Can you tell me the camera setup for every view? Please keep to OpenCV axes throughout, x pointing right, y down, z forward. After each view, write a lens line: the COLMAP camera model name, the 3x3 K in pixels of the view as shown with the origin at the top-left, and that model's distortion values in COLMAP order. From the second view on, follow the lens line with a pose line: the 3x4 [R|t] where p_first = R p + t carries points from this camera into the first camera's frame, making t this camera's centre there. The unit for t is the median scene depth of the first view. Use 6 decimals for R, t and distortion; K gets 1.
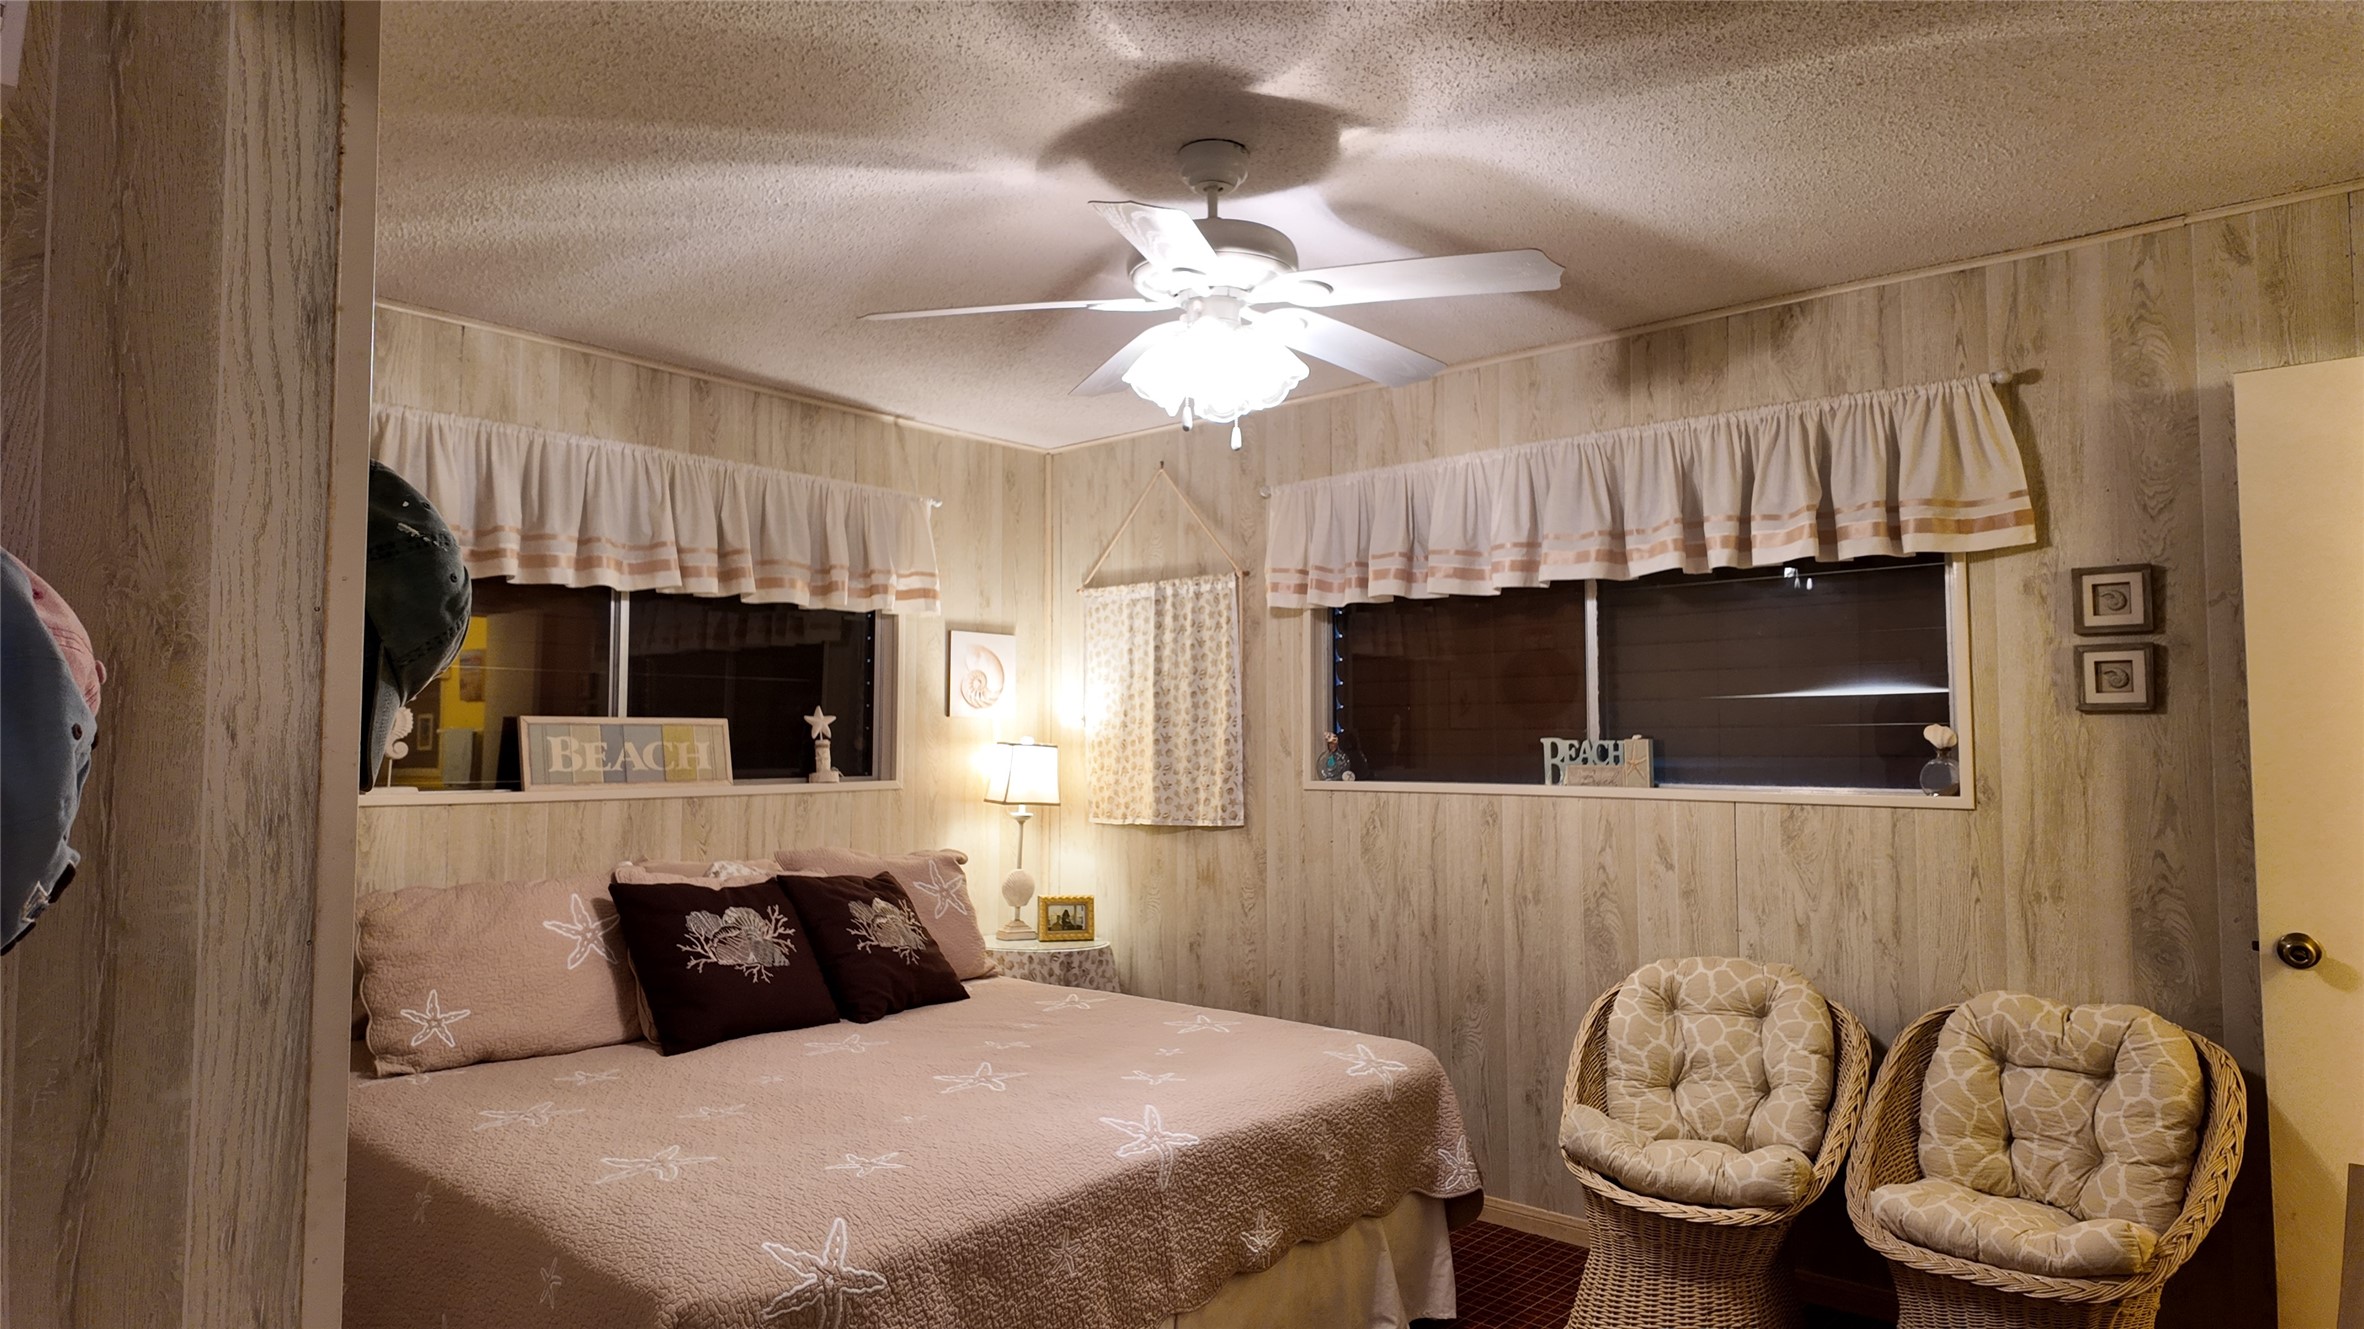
lens RADIAL K [[1381.4, 0, 1182.0], [0, 1381.4, 664.5], [0, 0, 1]] dist [0.056831, -0.000307]
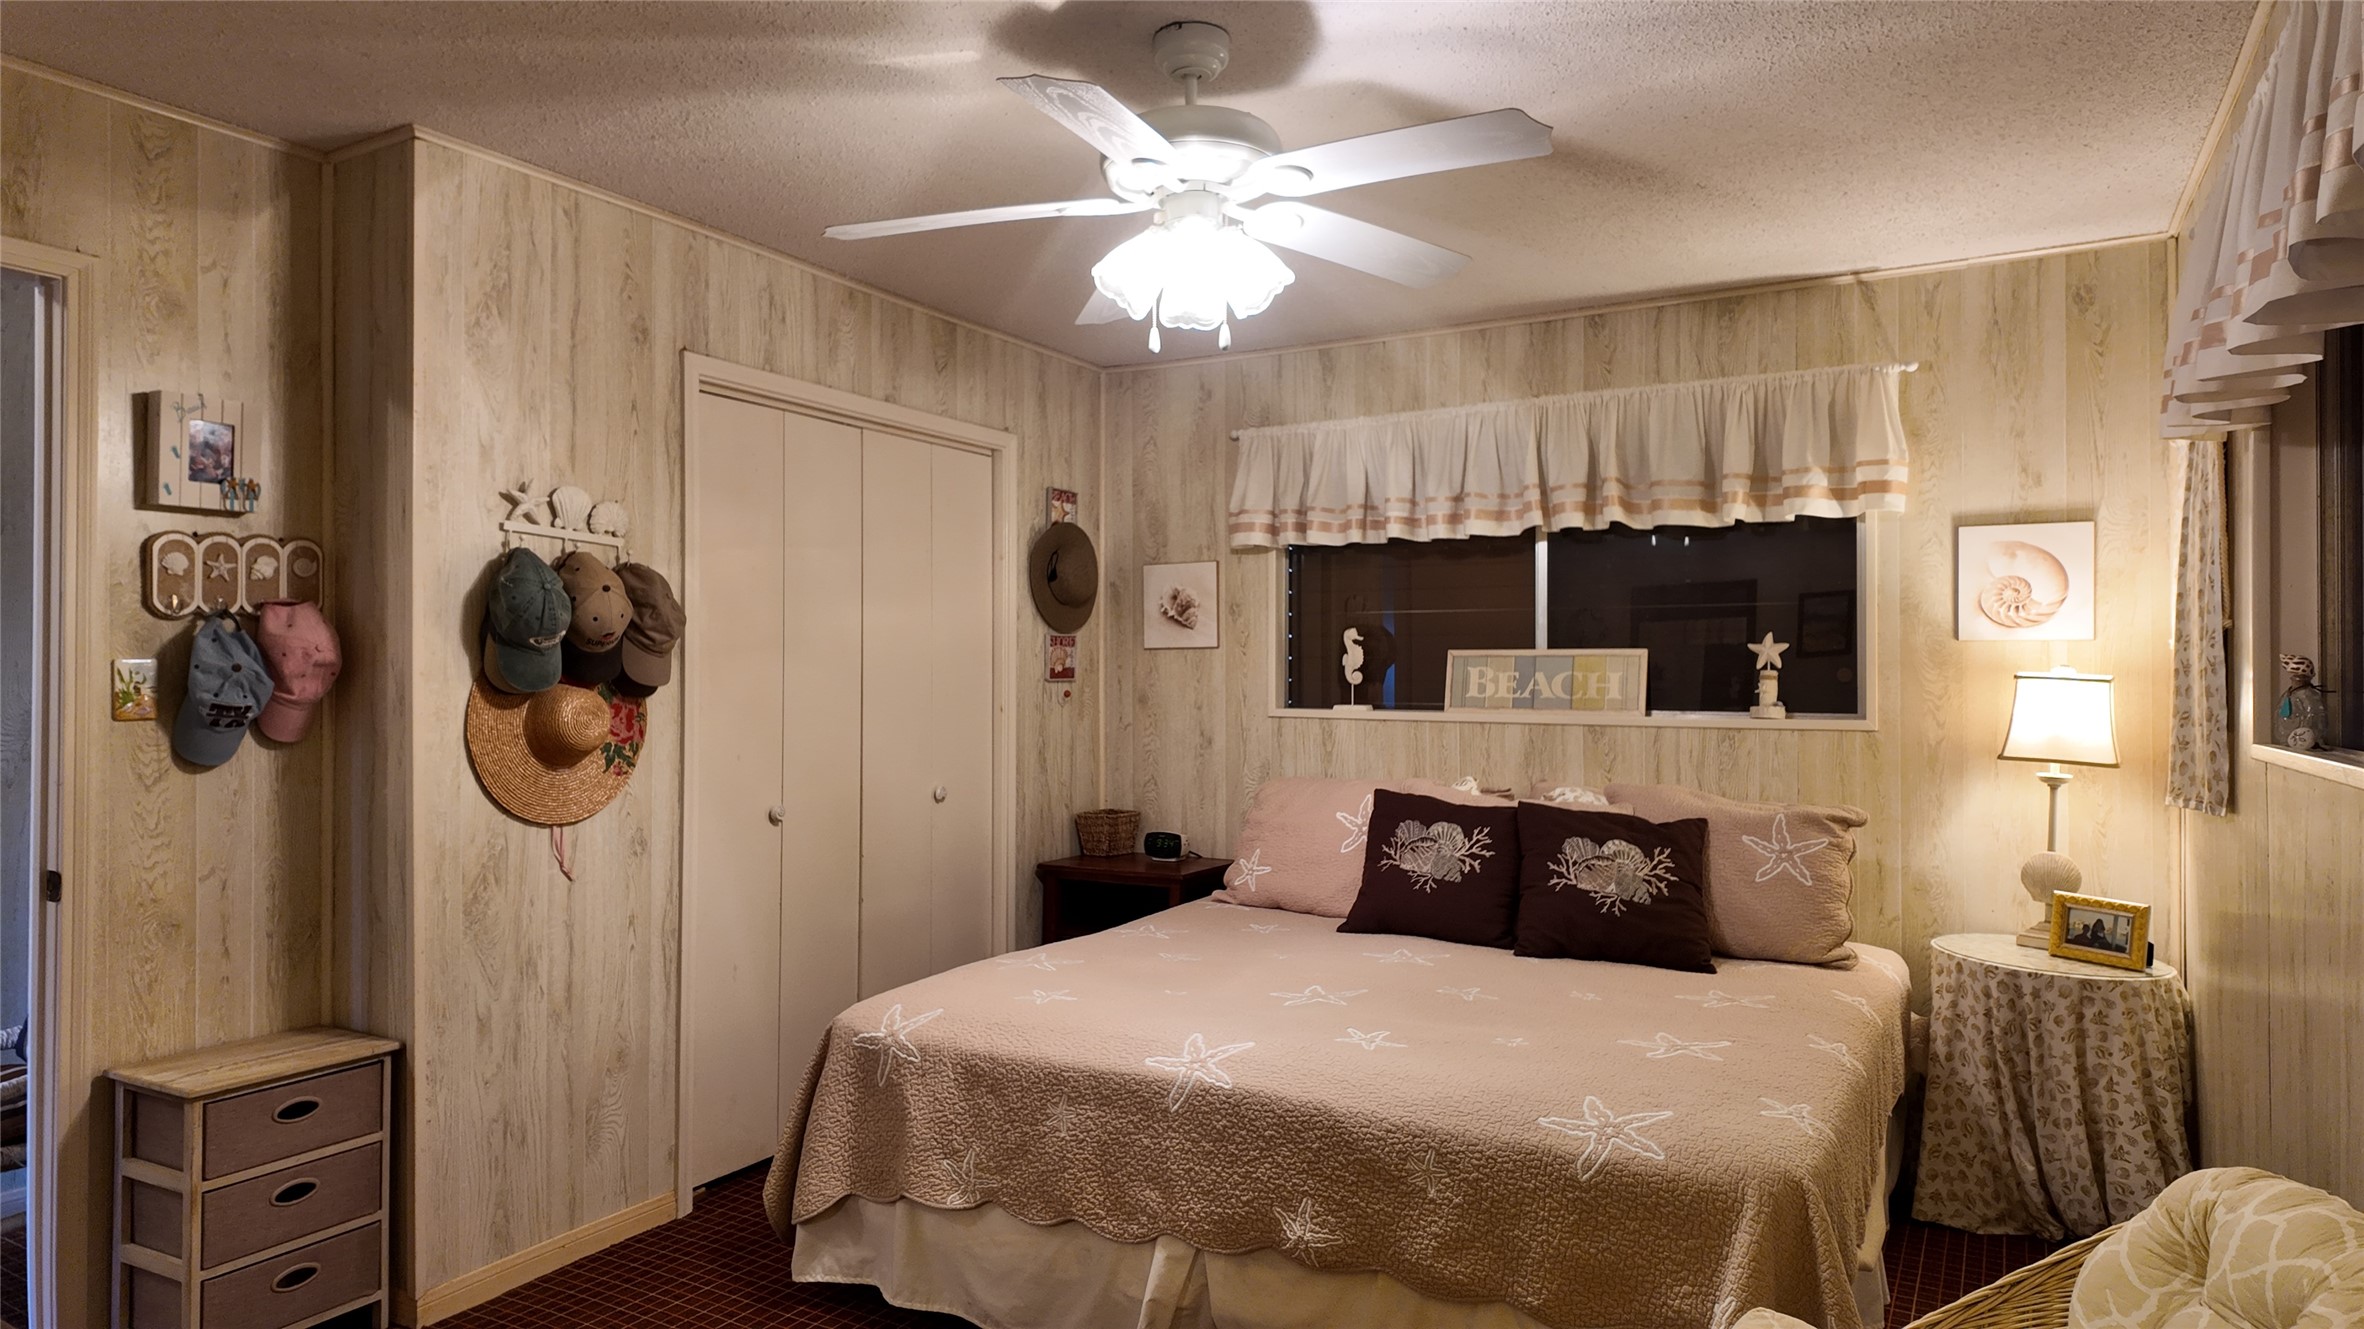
lens RADIAL K [[1388.9, 0, 1182.0], [0, 1388.9, 664.5], [0, 0, 1]] dist [-0.003184, -0.001633]
pose [[0.164370, -0.006951, -0.986374, 0.605502], [0.051712, 0.998661, 0.001580, 0.032591], [0.985042, -0.051267, 0.164510, 0.528904]]
